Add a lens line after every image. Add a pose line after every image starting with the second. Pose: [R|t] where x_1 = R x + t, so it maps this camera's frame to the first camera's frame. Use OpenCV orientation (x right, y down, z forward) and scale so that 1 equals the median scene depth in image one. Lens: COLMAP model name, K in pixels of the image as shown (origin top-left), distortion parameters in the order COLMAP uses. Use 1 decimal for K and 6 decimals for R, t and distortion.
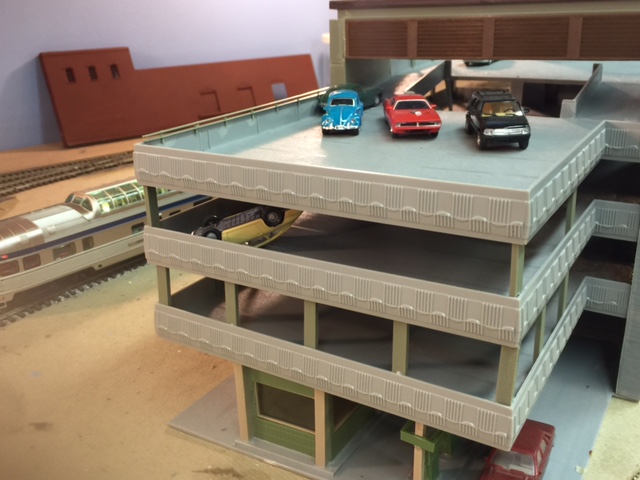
lens RADIAL K [[728.2, 0, 320.0], [0, 728.2, 240.0], [0, 0, 1]] dist [0.016400, -0.014694]
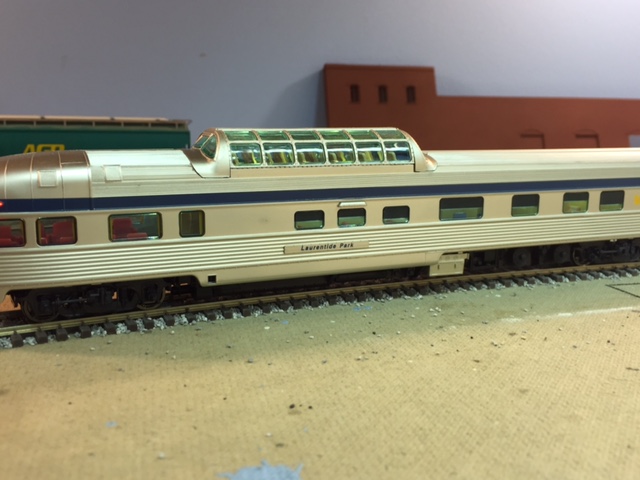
lens RADIAL K [[728.5, 0, 319.2], [0, 728.5, 225.4], [0, 0, 1]] dist [0.014452, -0.005695]
pose [[0.893904, 0.118509, -0.432309, -0.038730], [-0.195996, 0.970678, -0.139177, 0.053882], [0.403139, 0.209142, 0.890920, 0.599326]]
